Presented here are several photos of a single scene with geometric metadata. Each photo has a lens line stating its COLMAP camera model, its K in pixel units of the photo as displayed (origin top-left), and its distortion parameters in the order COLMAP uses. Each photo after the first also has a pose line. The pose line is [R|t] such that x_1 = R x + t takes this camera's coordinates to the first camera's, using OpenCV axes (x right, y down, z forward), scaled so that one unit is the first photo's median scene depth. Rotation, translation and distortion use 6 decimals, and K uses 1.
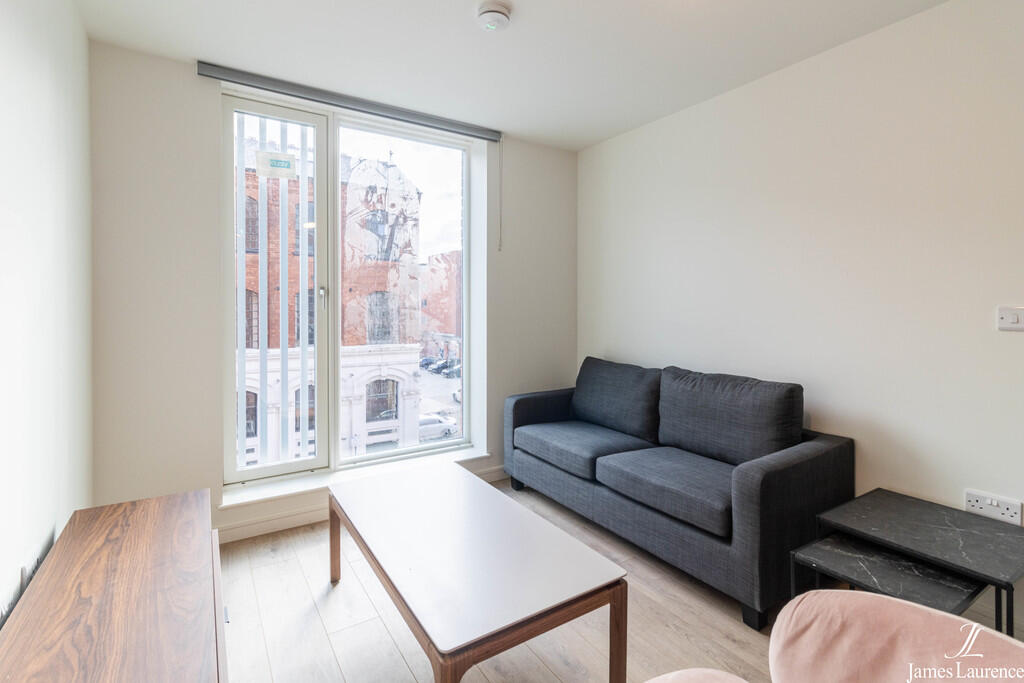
lens RADIAL K [[478.9, 0, 517.3], [0, 478.9, 311.4], [0, 0, 1]] dist [0.001487, 0.000284]
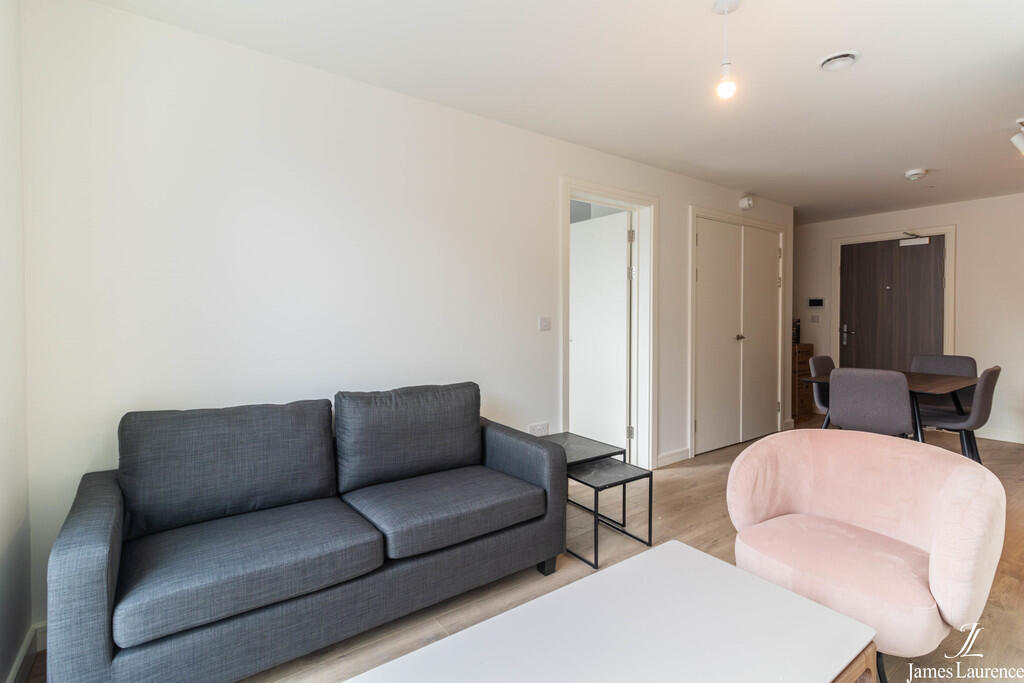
lens RADIAL K [[478.9, 0, 517.3], [0, 478.9, 311.4], [0, 0, 1]] dist [0.001487, 0.000284]
pose [[-0.048304, 0.010635, 0.998776, -0.555392], [0.007733, 0.999917, -0.010273, -0.011074], [-0.998803, 0.007228, -0.048383, 0.832240]]
